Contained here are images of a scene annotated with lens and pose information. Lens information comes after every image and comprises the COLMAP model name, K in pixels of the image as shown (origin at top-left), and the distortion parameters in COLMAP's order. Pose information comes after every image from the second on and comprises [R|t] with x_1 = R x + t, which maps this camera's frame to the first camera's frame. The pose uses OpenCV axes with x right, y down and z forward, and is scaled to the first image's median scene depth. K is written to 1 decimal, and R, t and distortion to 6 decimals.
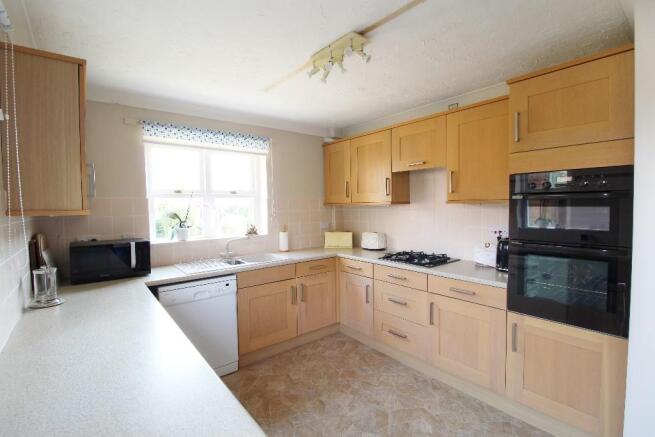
lens RADIAL K [[313.0, 0, 327.5], [0, 313.0, 218.5], [0, 0, 1]] dist [-0.000622, -0.000575]
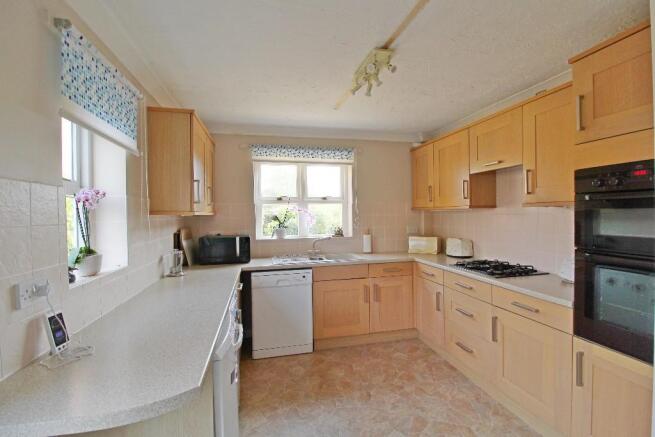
lens RADIAL K [[313.0, 0, 327.5], [0, 313.0, 218.5], [0, 0, 1]] dist [-0.000622, -0.000575]
pose [[0.898382, 0.011151, -0.439074, 0.253407], [-0.020852, 0.999633, -0.017278, 0.010480], [0.438720, 0.024678, 0.898285, -0.022159]]
